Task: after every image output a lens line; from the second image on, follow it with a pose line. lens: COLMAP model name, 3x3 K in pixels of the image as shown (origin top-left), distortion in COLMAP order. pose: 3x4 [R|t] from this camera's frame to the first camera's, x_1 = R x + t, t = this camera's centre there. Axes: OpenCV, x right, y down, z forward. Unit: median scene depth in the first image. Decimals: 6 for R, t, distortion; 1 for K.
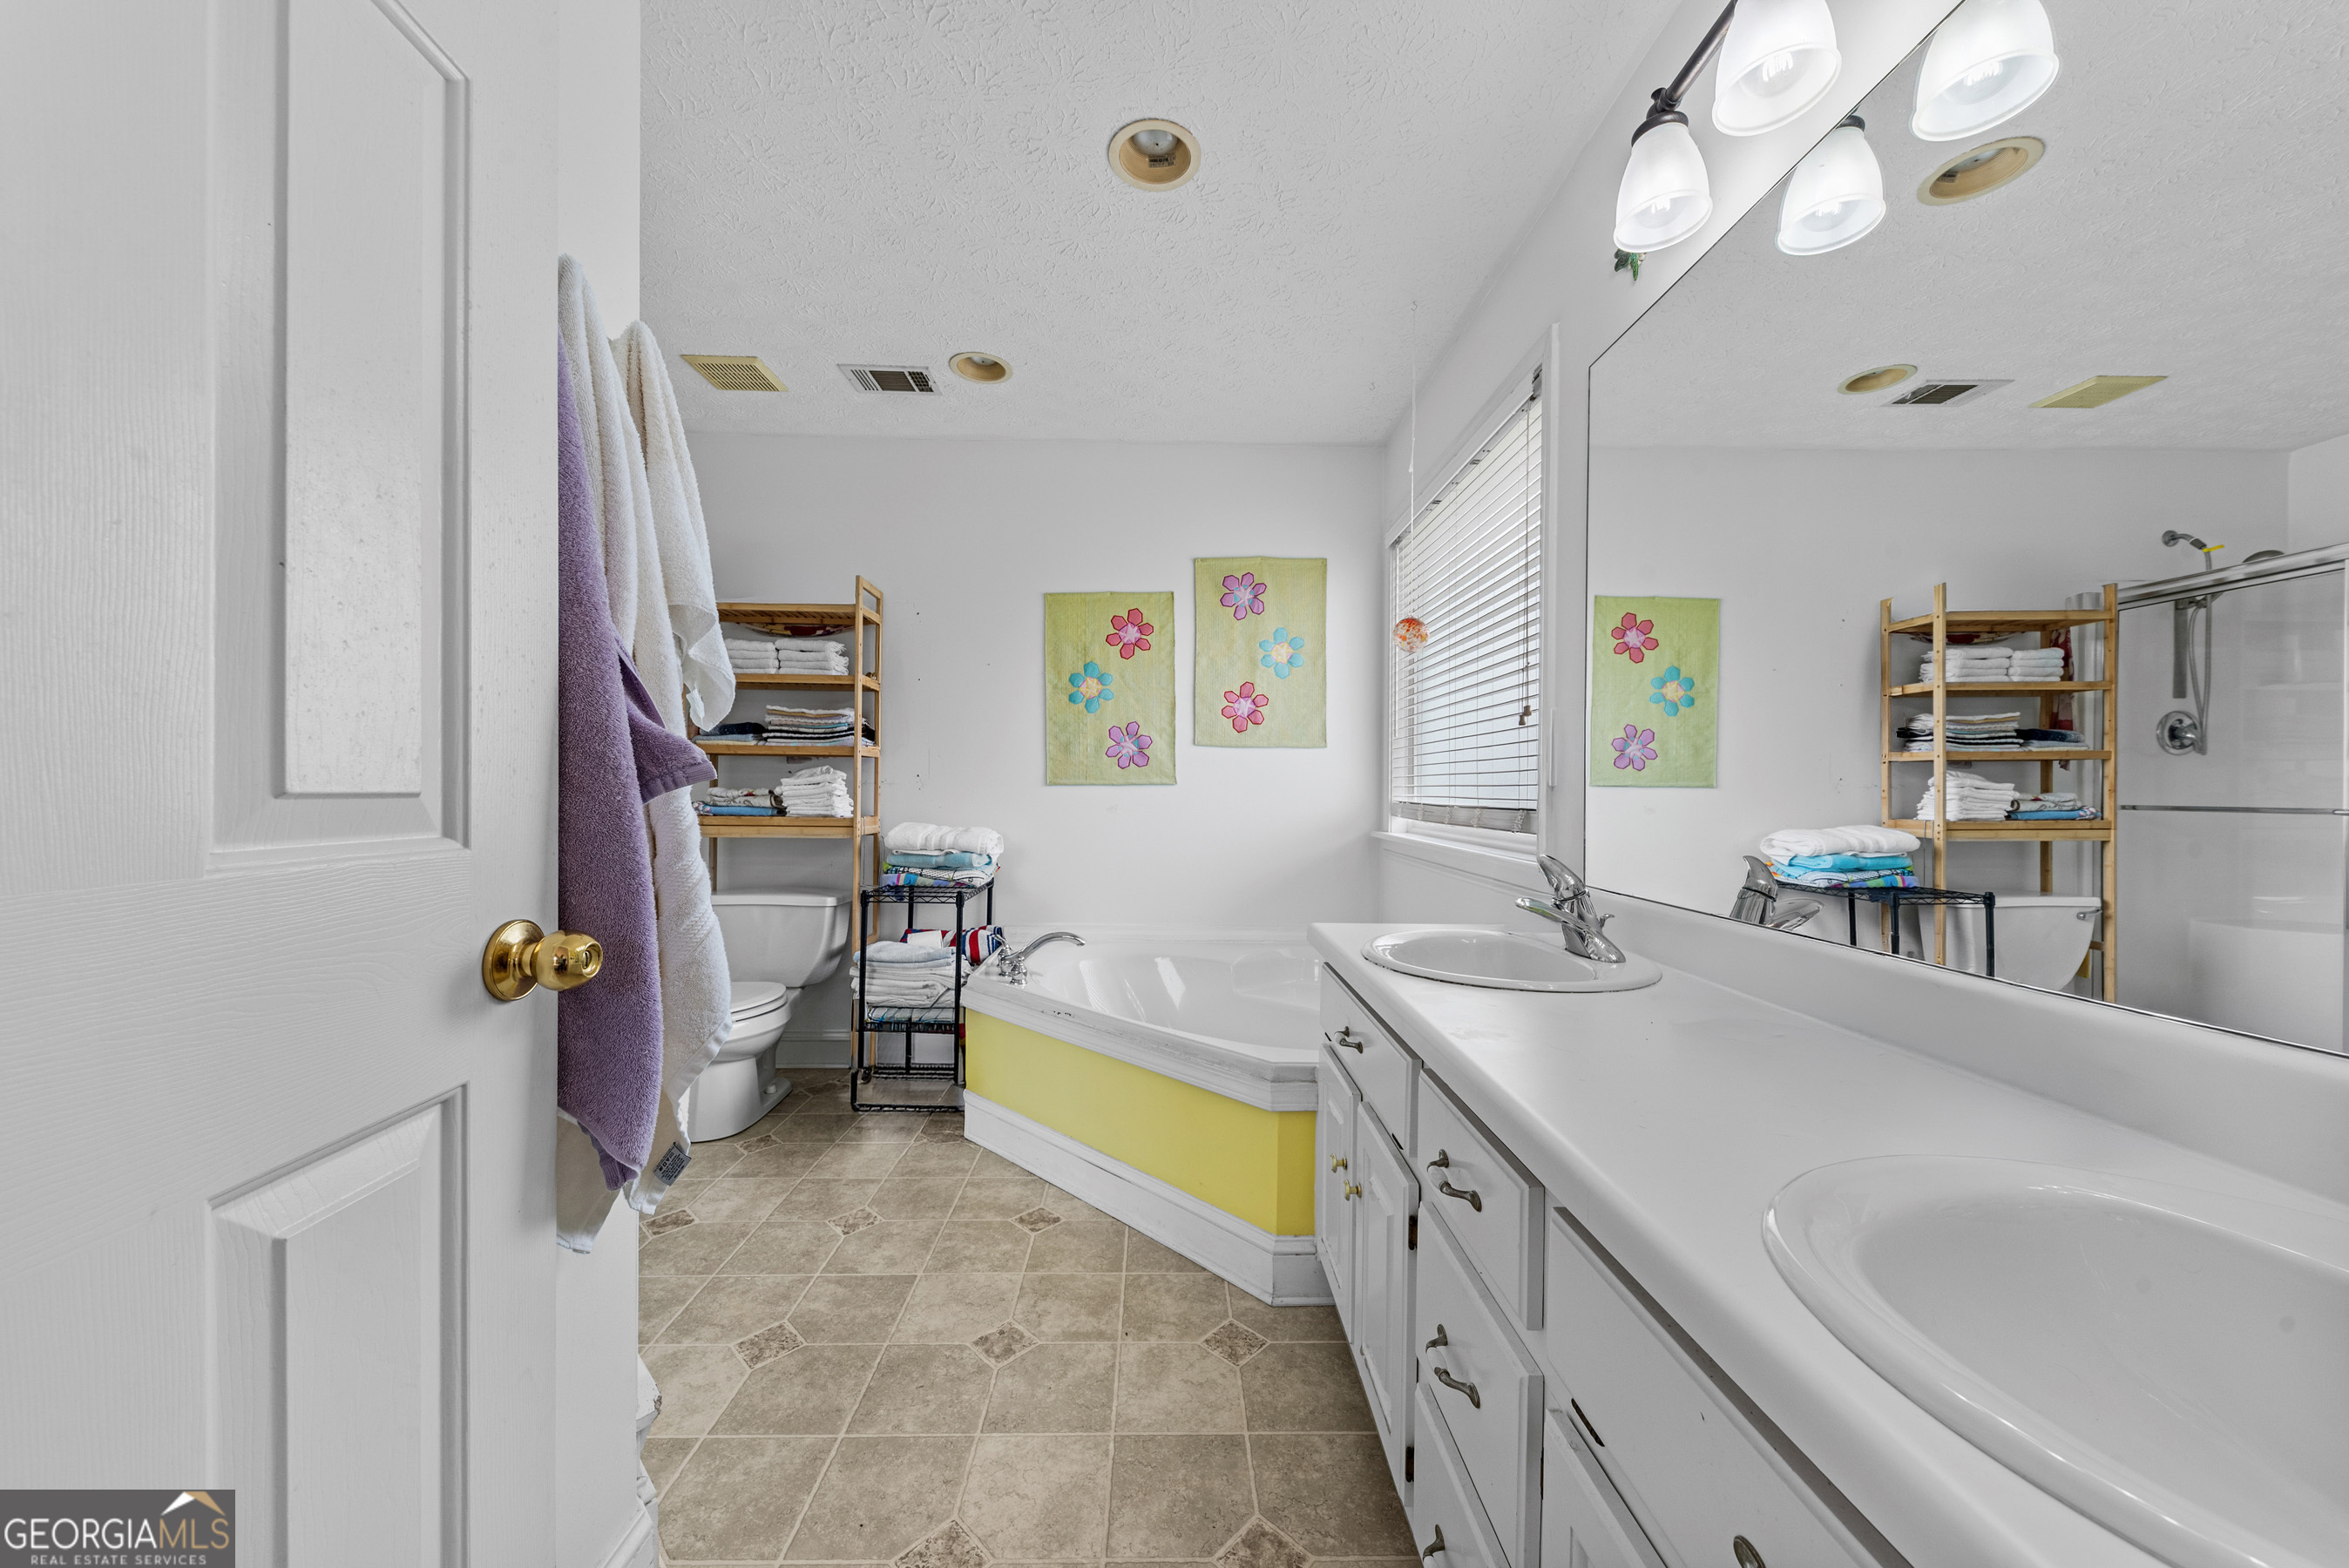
lens RADIAL K [[845.6, 0, 1168.0], [0, 845.6, 788.2], [0, 0, 1]] dist [0.000285, -0.000059]
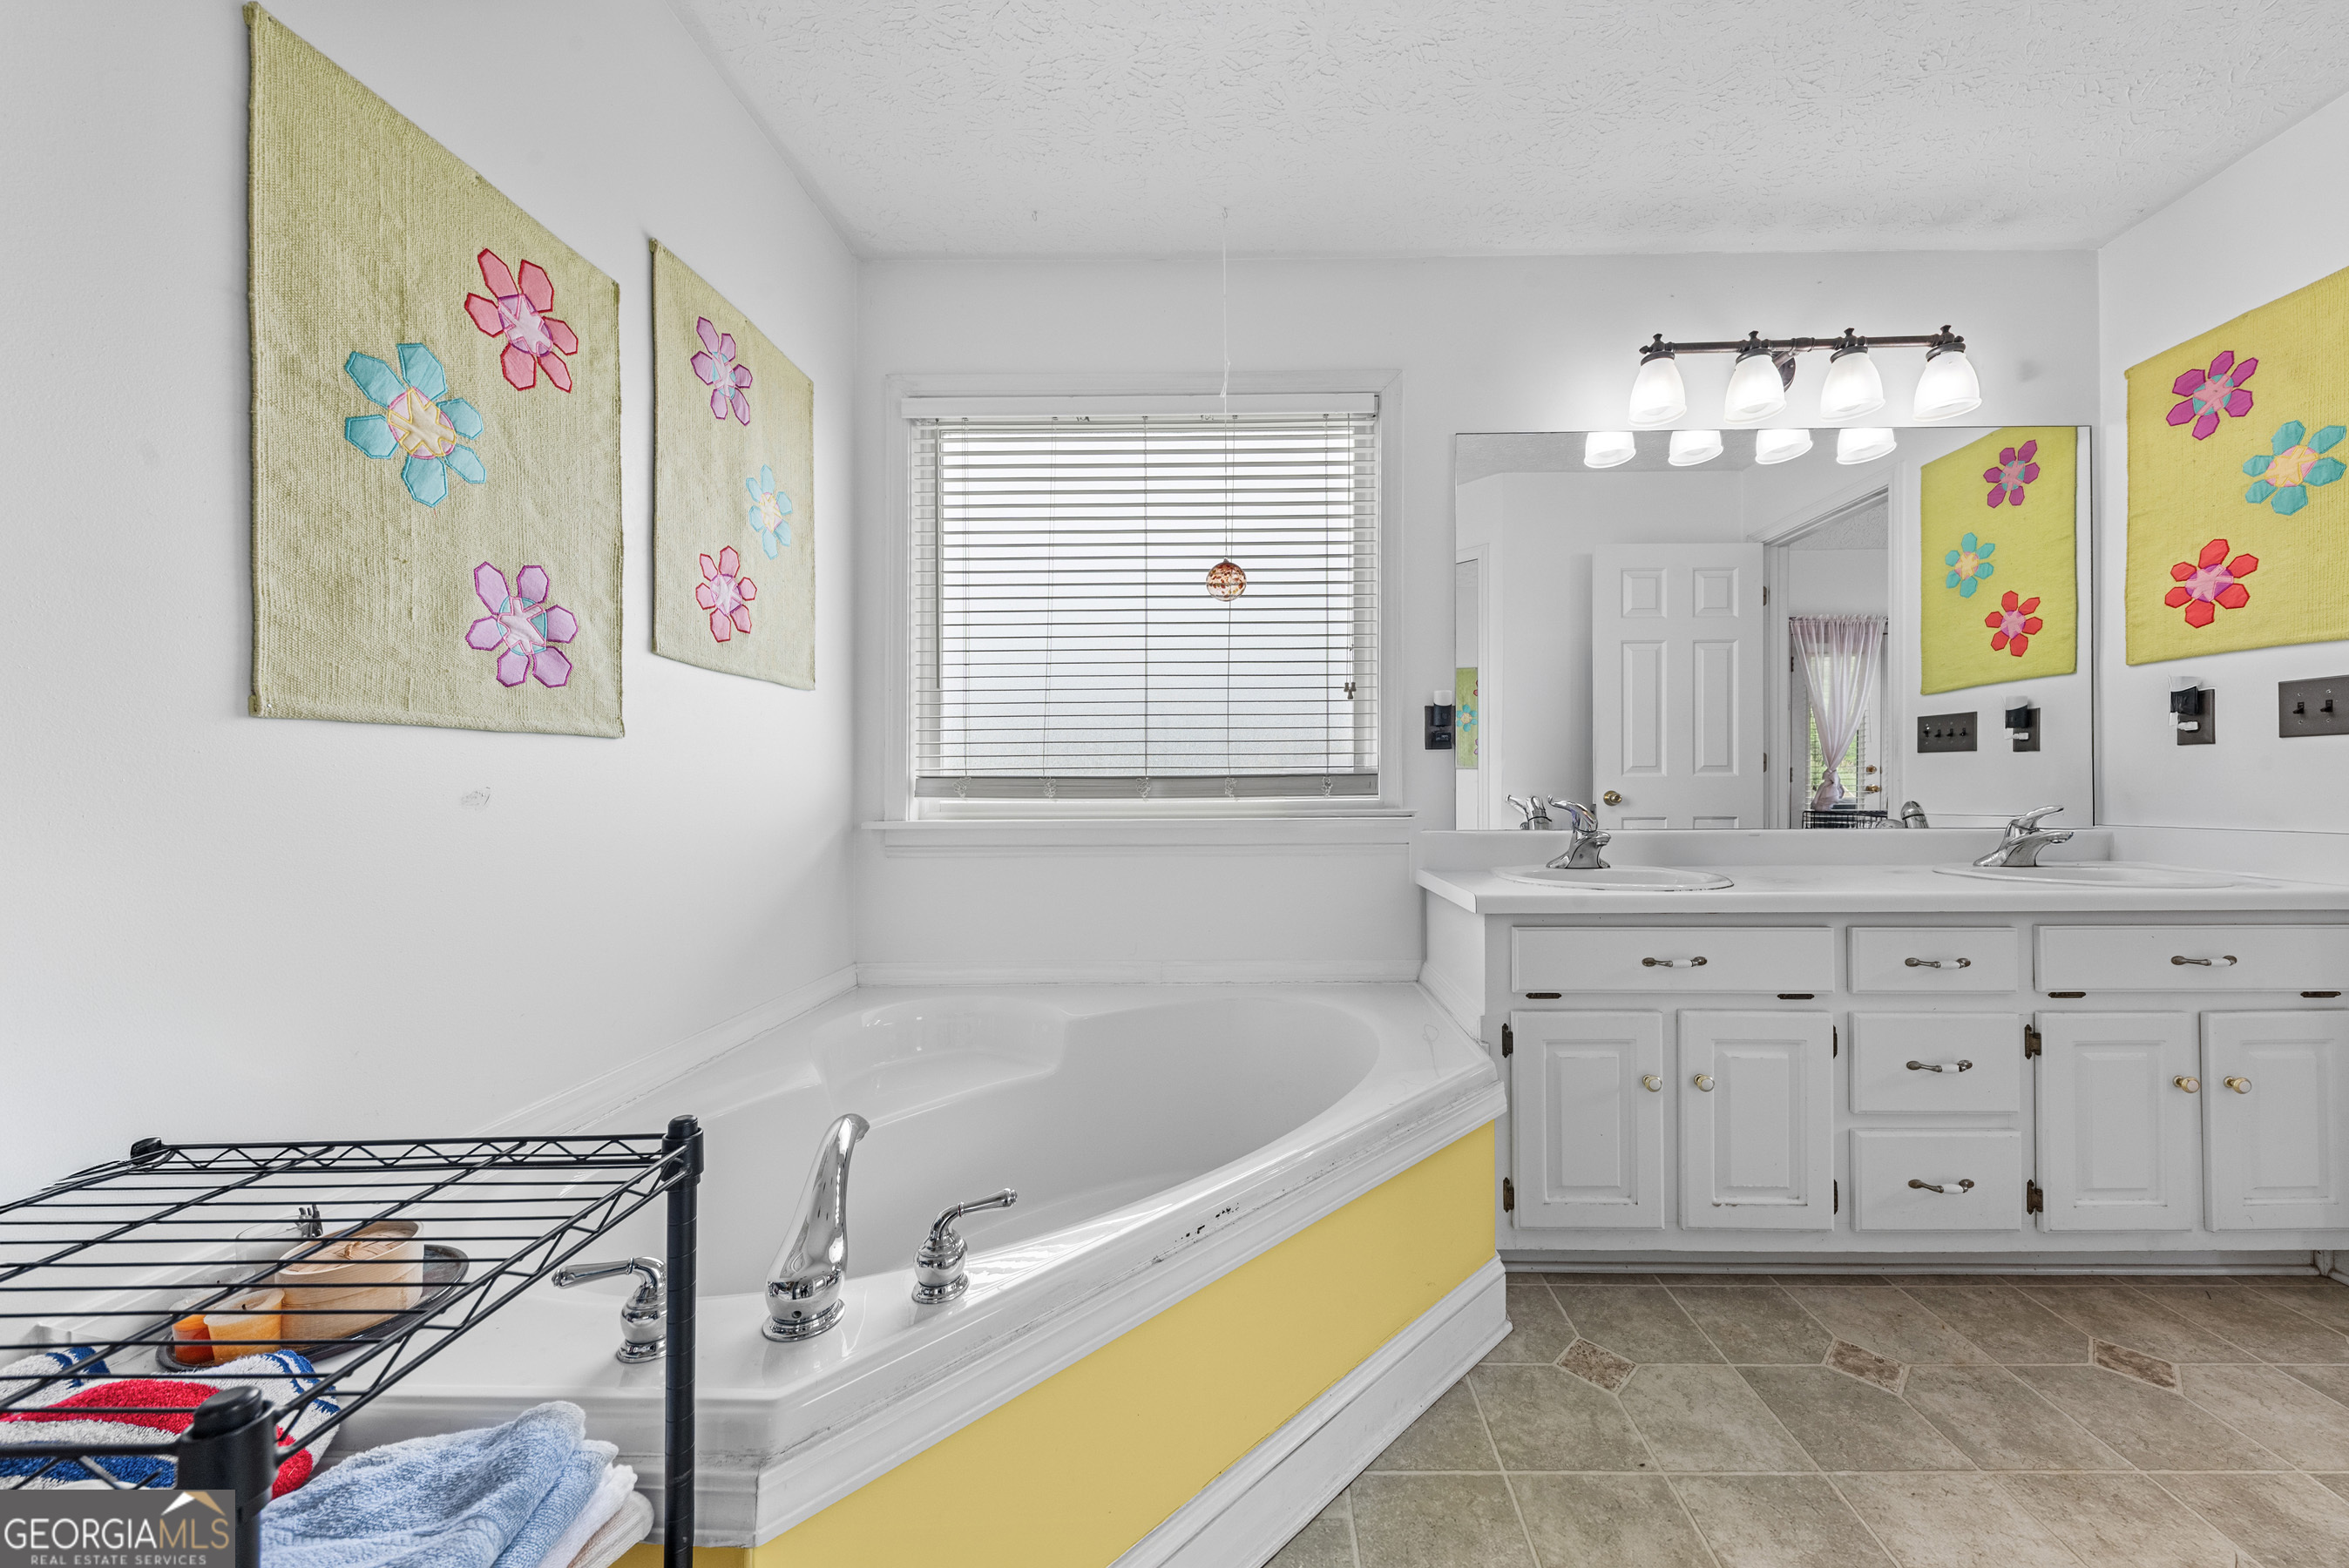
lens RADIAL K [[845.6, 0, 1173.2], [0, 845.6, 783.2], [0, 0, 1]] dist [0.000285, -0.000059]
pose [[0.019792, -0.004801, 0.999793, -0.417314], [0.002954, 0.999984, 0.004743, 0.017393], [-0.999800, 0.002859, 0.019806, 0.724551]]
